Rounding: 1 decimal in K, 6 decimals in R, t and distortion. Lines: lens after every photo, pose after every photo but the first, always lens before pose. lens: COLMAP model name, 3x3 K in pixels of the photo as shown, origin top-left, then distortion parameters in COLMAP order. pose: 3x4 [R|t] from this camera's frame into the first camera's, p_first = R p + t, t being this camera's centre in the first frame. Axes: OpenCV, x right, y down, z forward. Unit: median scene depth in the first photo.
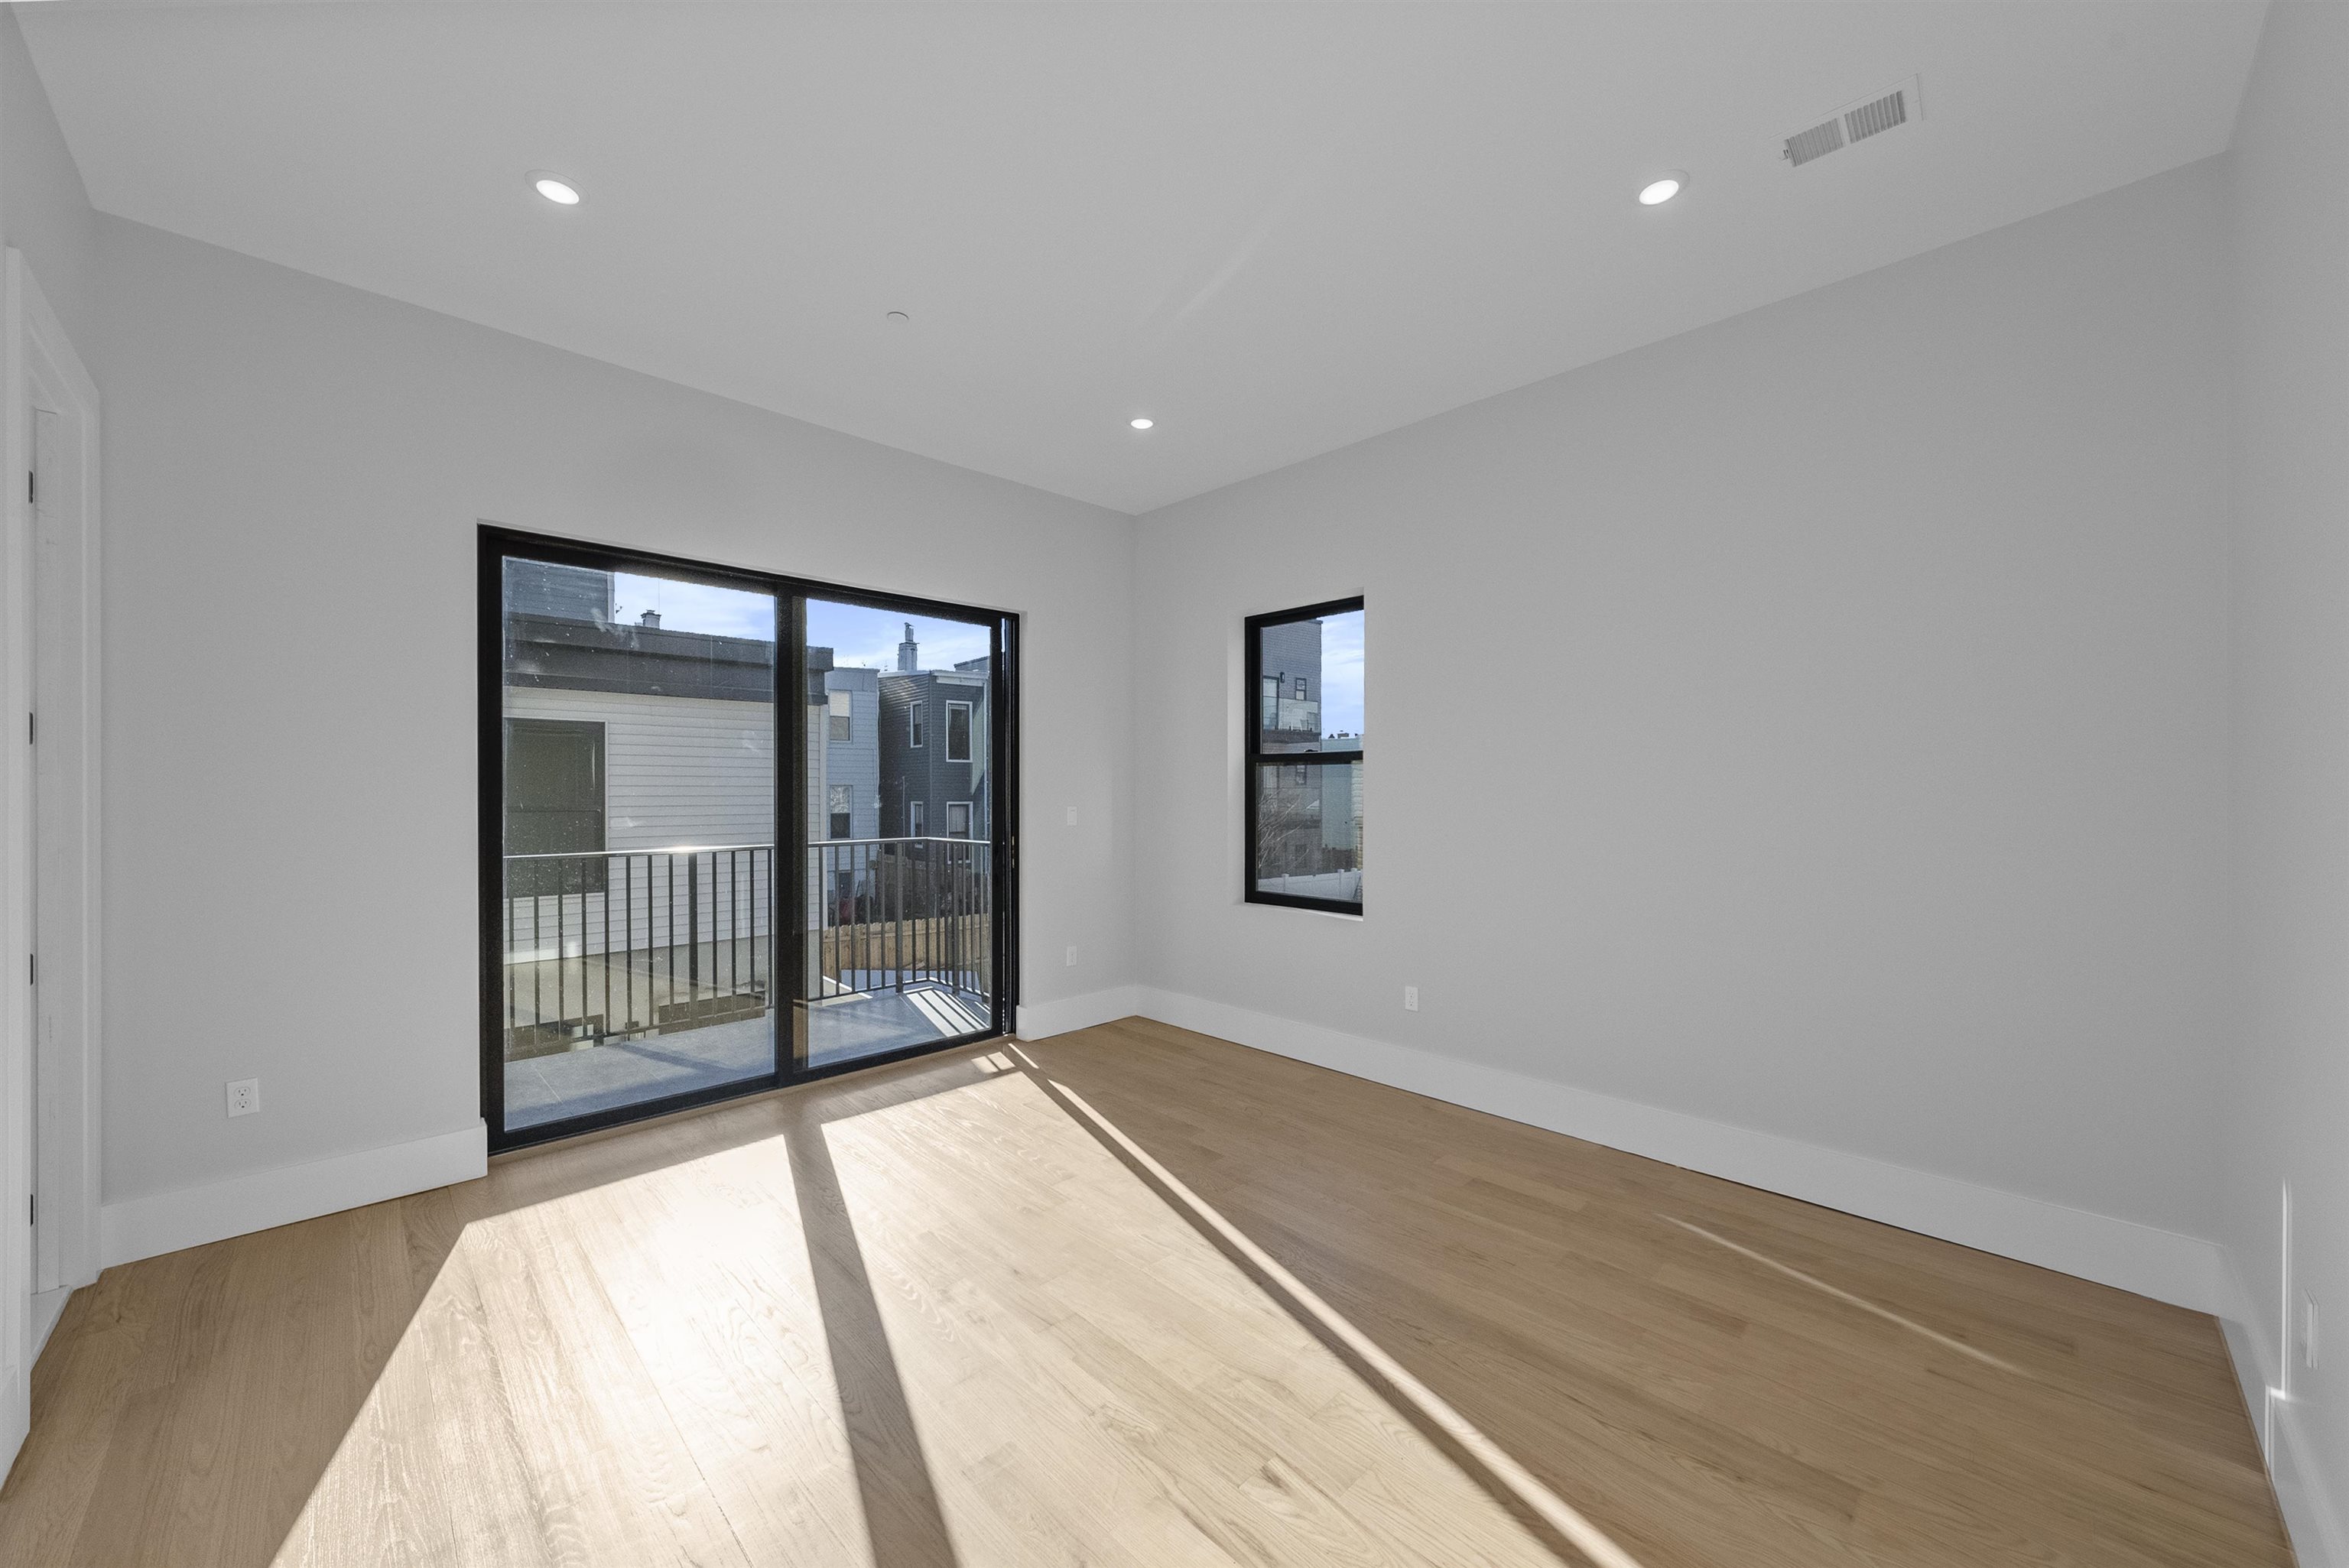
lens RADIAL K [[864.1, 0, 1185.6], [0, 864.1, 818.4], [0, 0, 1]] dist [0.000176, -0.000090]
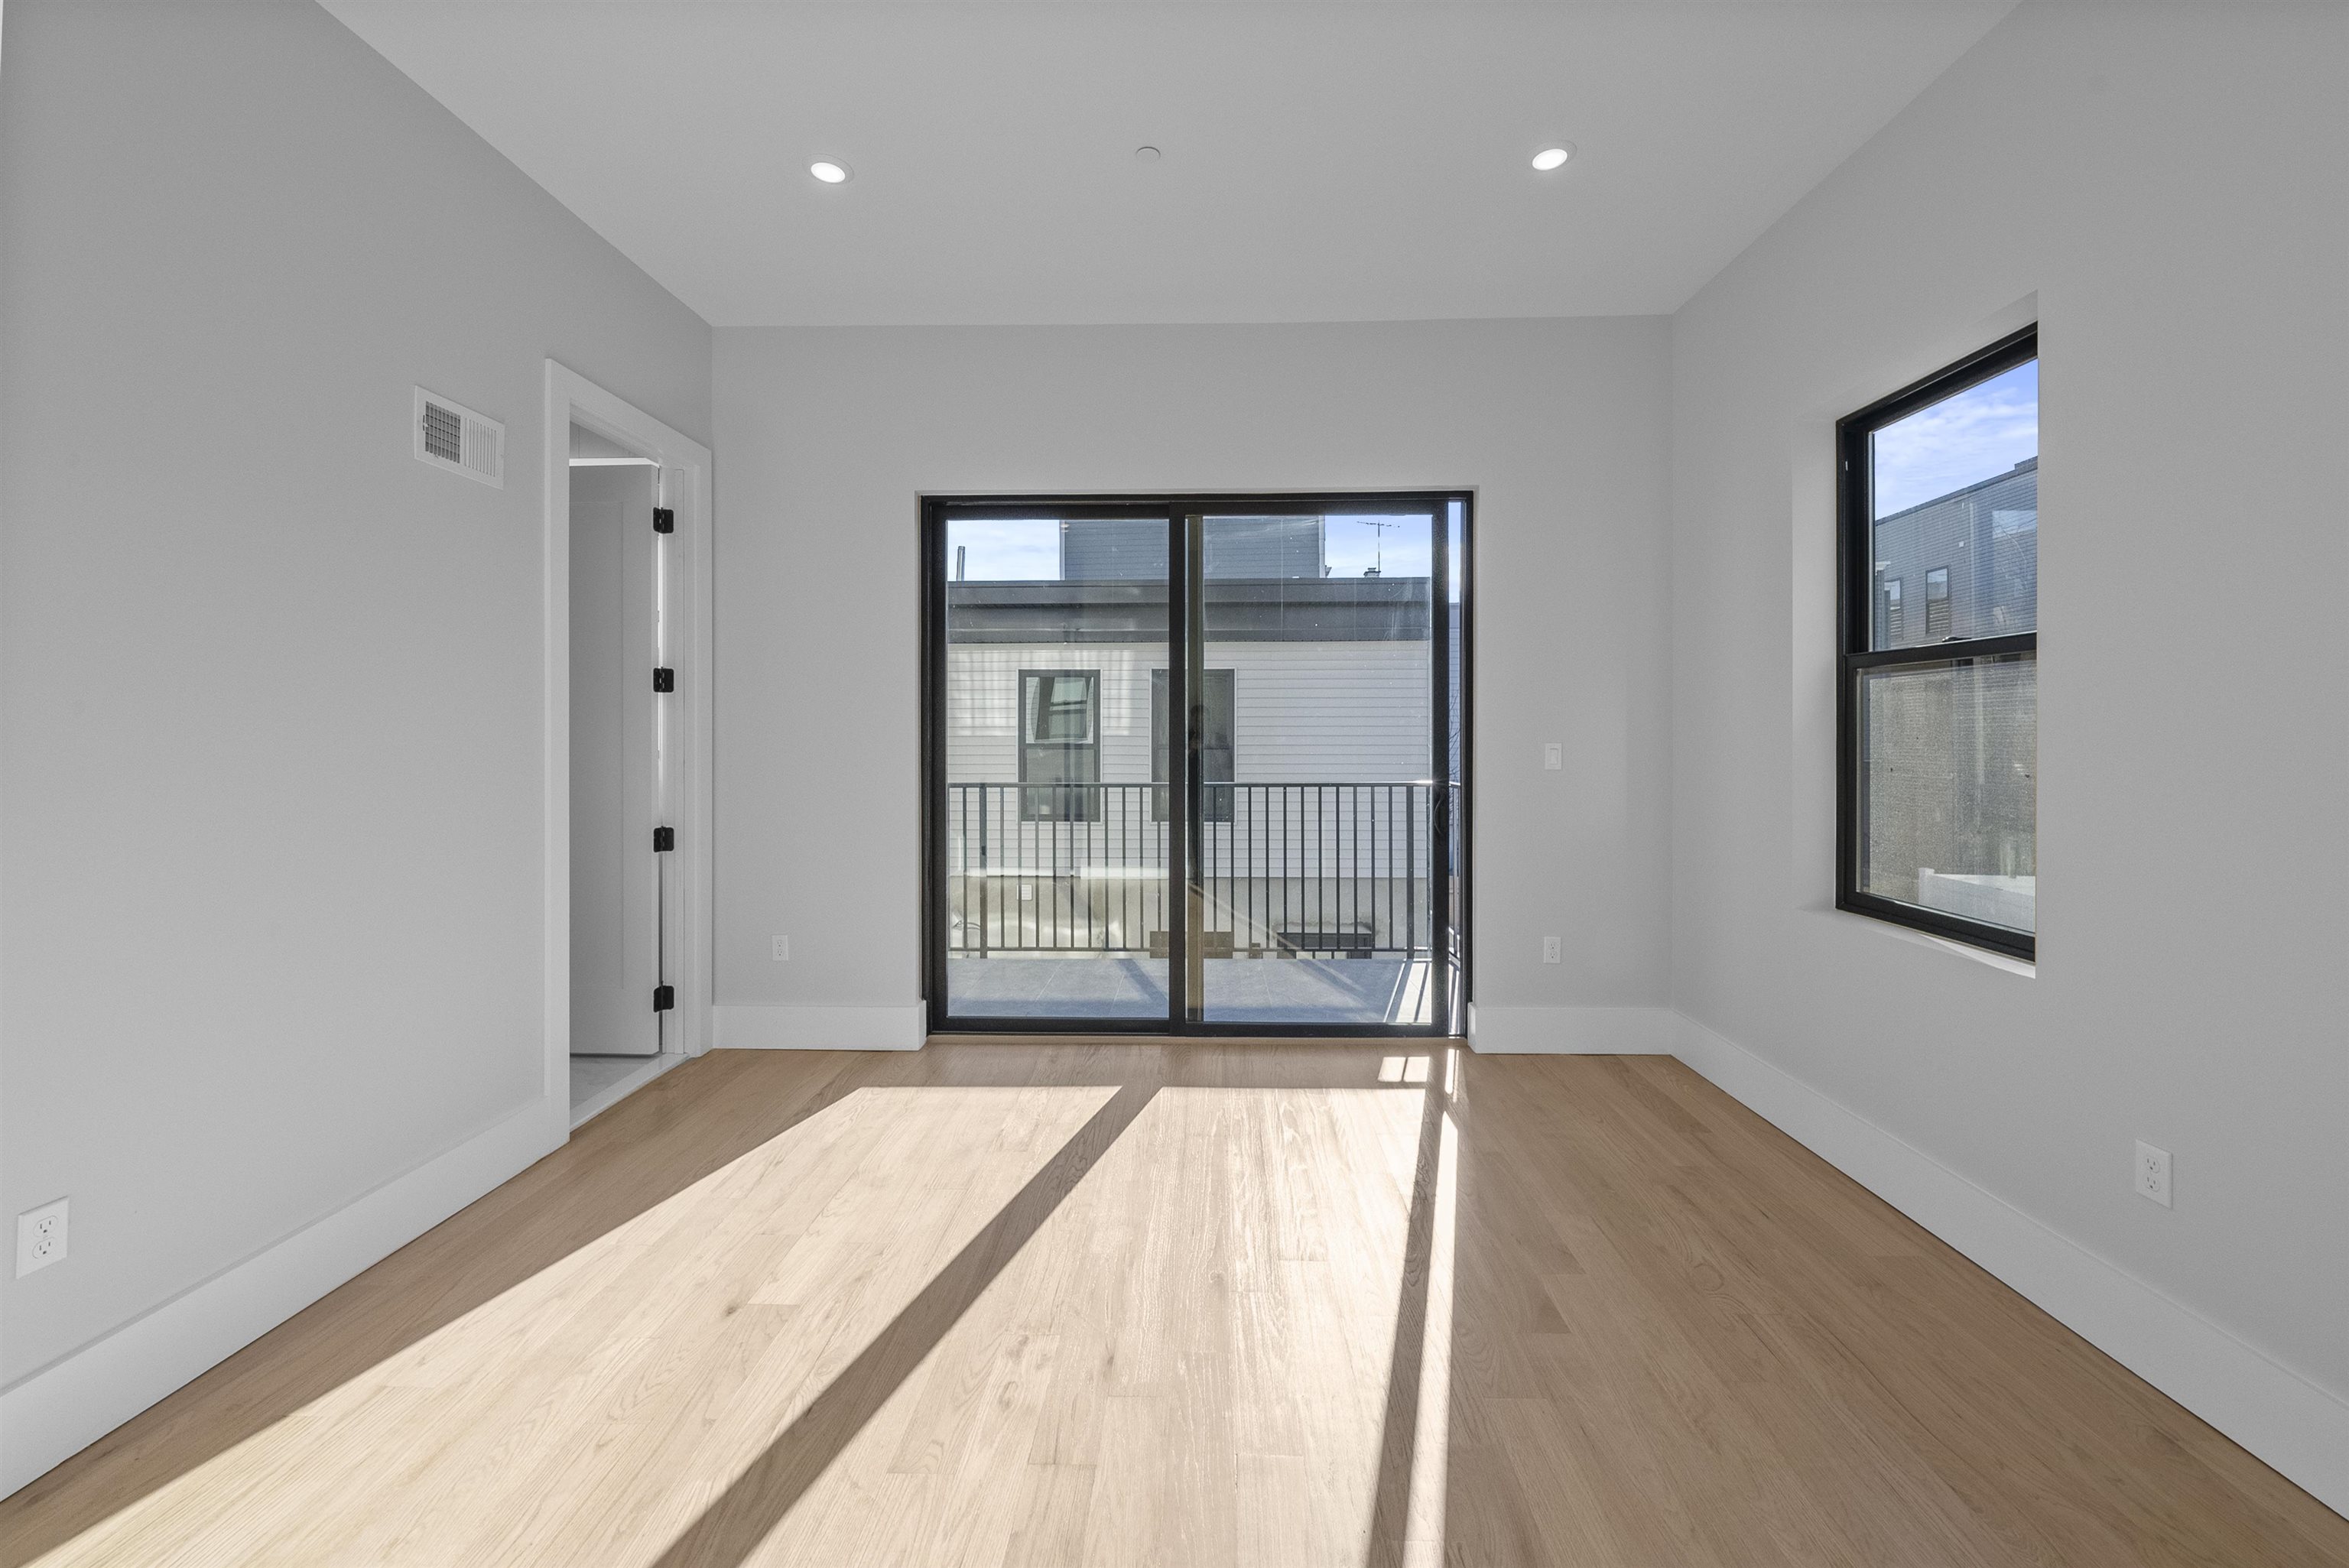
lens RADIAL K [[899.7, 0, 1174.5], [0, 899.7, 784.0], [0, 0, 1]] dist [-0.000098, -0.000235]
pose [[0.675765, 0.032995, -0.736378, 0.214451], [-0.014285, 0.999396, 0.031671, 0.000697], [0.736979, -0.010883, 0.675829, 0.273996]]
